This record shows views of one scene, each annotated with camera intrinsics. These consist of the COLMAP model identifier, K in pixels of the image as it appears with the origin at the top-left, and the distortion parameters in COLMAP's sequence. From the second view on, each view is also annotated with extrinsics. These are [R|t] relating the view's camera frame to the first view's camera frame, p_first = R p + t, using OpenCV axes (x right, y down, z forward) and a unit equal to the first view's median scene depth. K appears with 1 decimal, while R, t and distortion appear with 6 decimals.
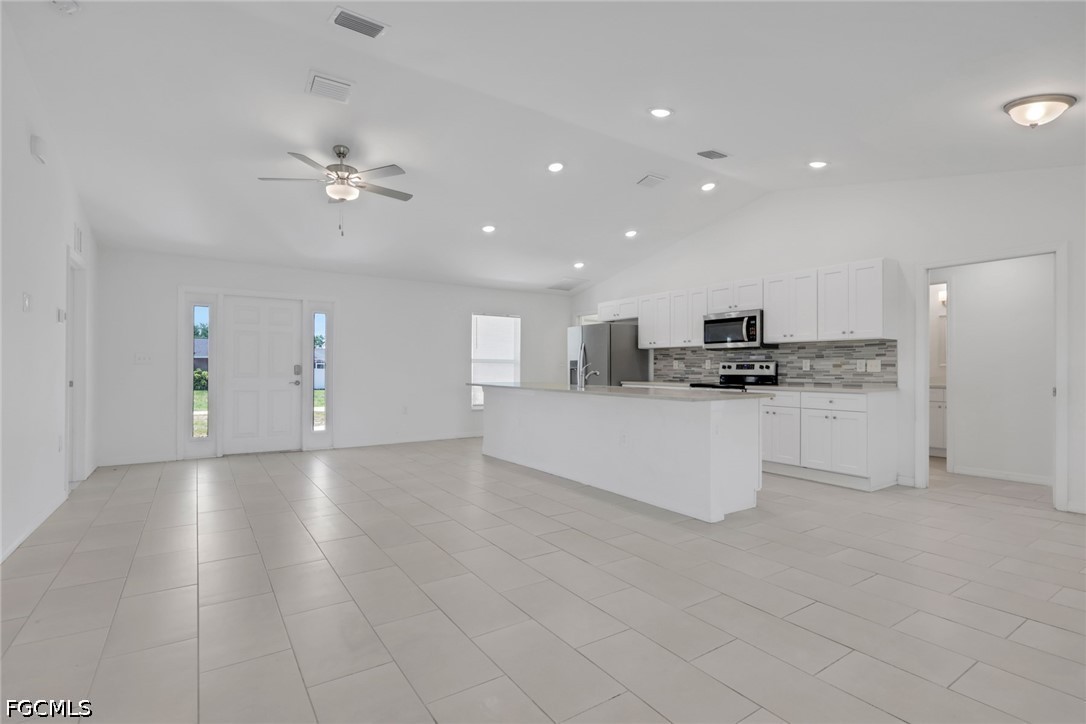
lens RADIAL K [[512.7, 0, 538.1], [0, 512.7, 361.0], [0, 0, 1]] dist [-0.001143, -0.000226]
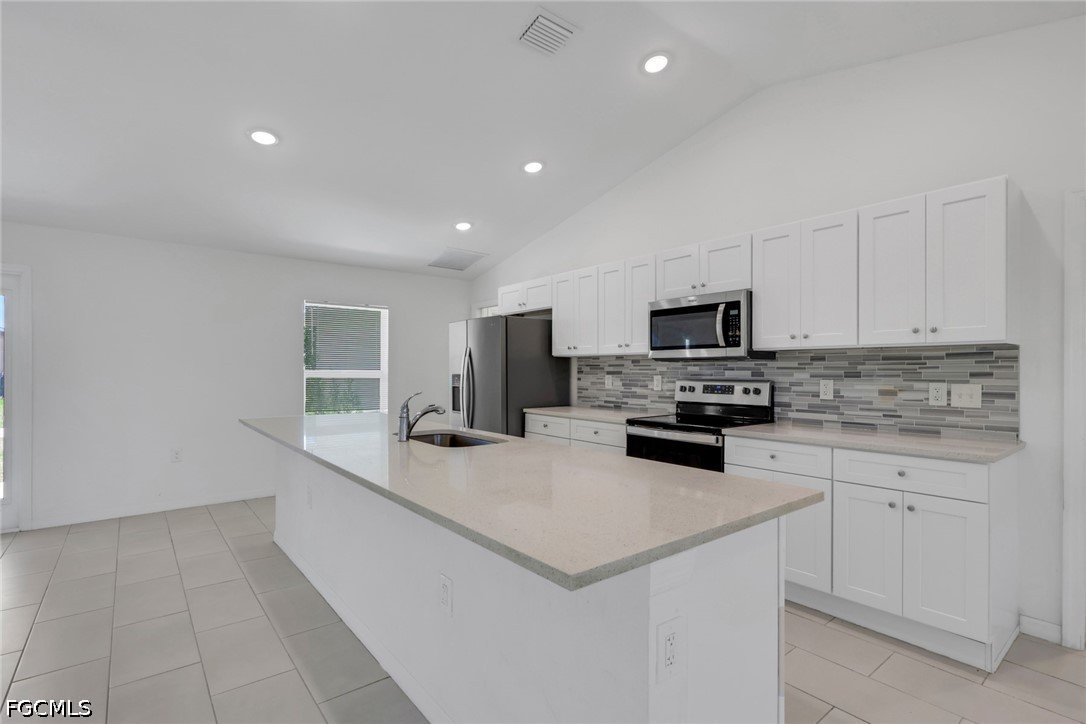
lens RADIAL K [[517.4, 0, 543.0], [0, 517.4, 362.0], [0, 0, 1]] dist [0.000684, 0.000232]
pose [[0.995746, 0.001500, 0.092127, 0.156322], [-0.001265, 0.999996, -0.002608, -0.019447], [-0.092130, 0.002481, 0.995744, 0.447819]]
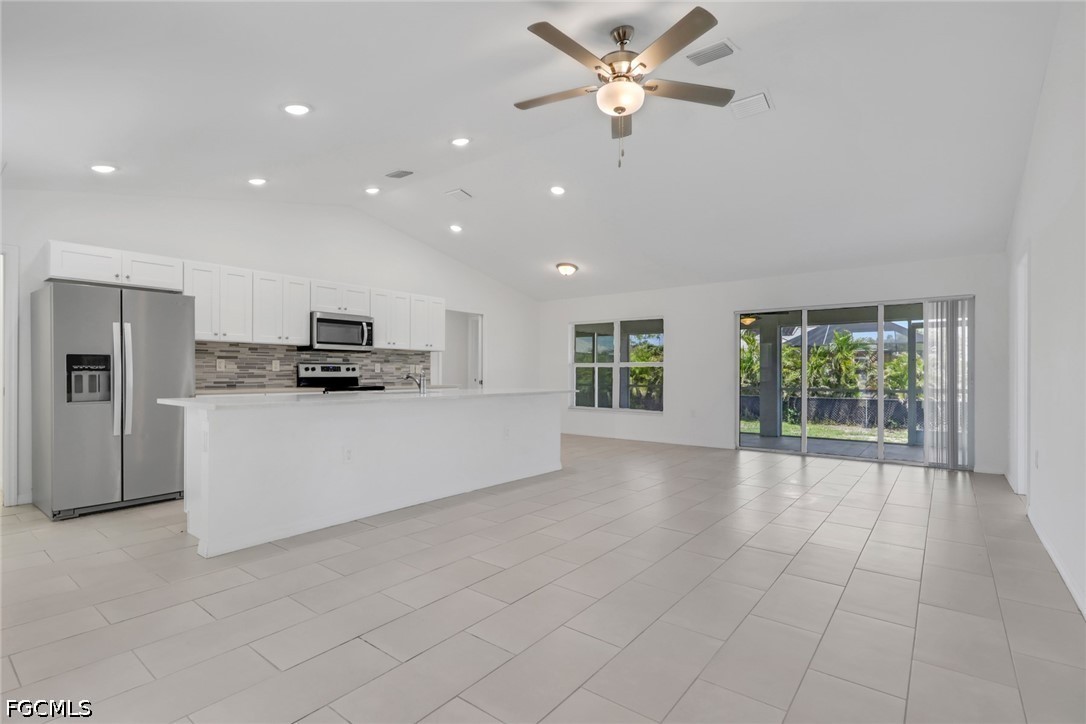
lens RADIAL K [[512.7, 0, 538.1], [0, 512.7, 361.0], [0, 0, 1]] dist [-0.001143, -0.000226]
pose [[-0.307756, 0.019989, 0.951255, -0.705761], [-0.015004, 0.999553, -0.025858, 0.016481], [-0.951347, -0.022230, -0.307318, 0.972448]]
